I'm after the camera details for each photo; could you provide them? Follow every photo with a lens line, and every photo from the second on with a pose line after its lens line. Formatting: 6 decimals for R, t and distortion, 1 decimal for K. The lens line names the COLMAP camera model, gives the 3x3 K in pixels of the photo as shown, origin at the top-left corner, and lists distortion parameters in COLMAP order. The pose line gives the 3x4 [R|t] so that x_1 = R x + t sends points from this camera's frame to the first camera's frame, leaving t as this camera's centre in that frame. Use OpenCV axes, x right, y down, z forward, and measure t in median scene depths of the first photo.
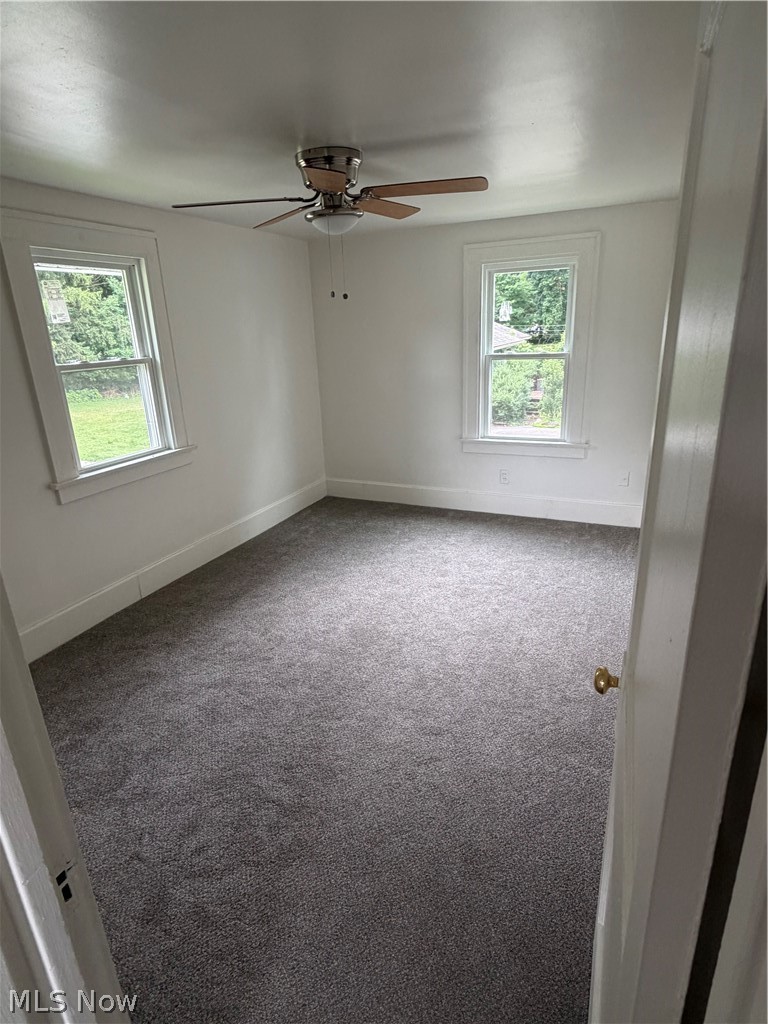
lens RADIAL K [[553.5, 0, 386.2], [0, 553.5, 511.7], [0, 0, 1]] dist [-0.001738, 0.002496]
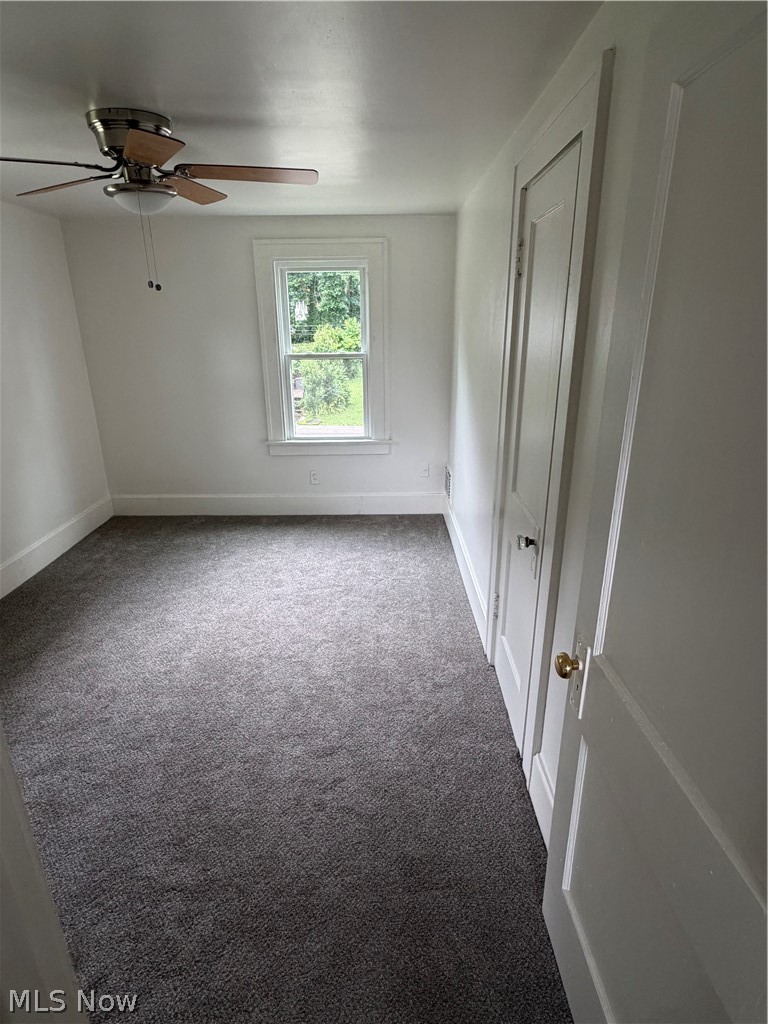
lens RADIAL K [[553.5, 0, 383.5], [0, 553.5, 512.8], [0, 0, 1]] dist [-0.001738, 0.002496]
pose [[0.912053, -0.108214, 0.395537, -0.114813], [0.106914, 0.993944, 0.025401, -0.018232], [-0.395890, 0.019121, 0.918099, 0.058865]]
